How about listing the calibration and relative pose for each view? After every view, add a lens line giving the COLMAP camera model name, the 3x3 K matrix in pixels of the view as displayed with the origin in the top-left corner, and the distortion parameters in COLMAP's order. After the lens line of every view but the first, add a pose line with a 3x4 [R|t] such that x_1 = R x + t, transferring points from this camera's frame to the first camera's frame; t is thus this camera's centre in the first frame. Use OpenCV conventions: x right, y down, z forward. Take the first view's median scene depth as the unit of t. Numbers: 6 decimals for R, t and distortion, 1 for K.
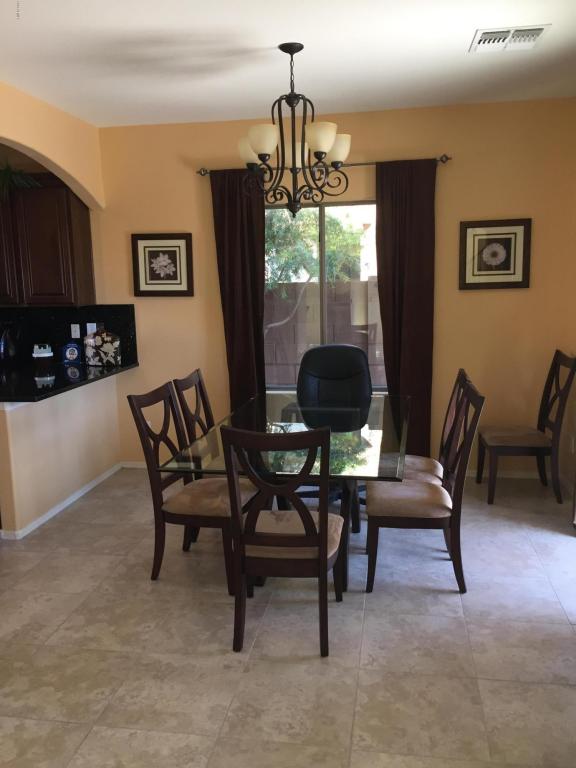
lens RADIAL K [[661.3, 0, 288.0], [0, 661.3, 384.8], [0, 0, 1]] dist [0.011455, 0.004718]
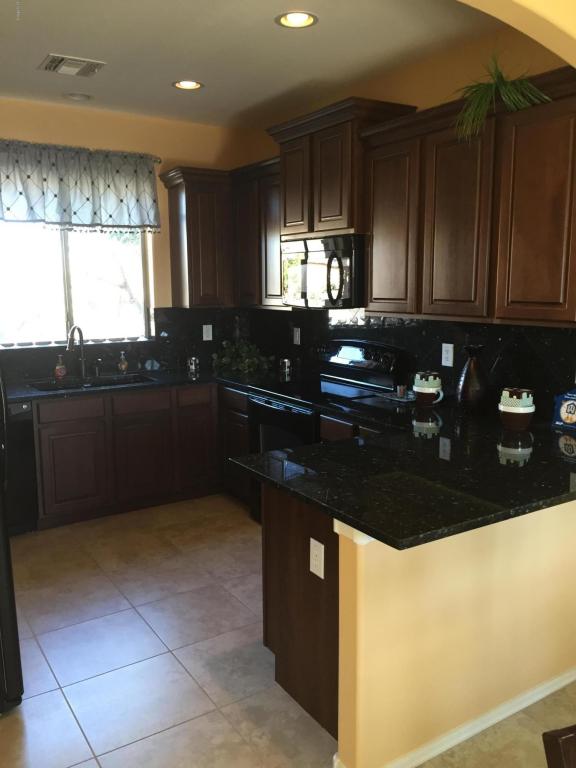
lens RADIAL K [[661.3, 0, 287.4], [0, 661.3, 383.5], [0, 0, 1]] dist [0.011455, 0.004718]
pose [[0.662738, 0.135508, -0.736489, -0.085014], [-0.117116, 0.990145, 0.076791, -0.087163], [0.739637, 0.035362, 0.672076, 0.474027]]
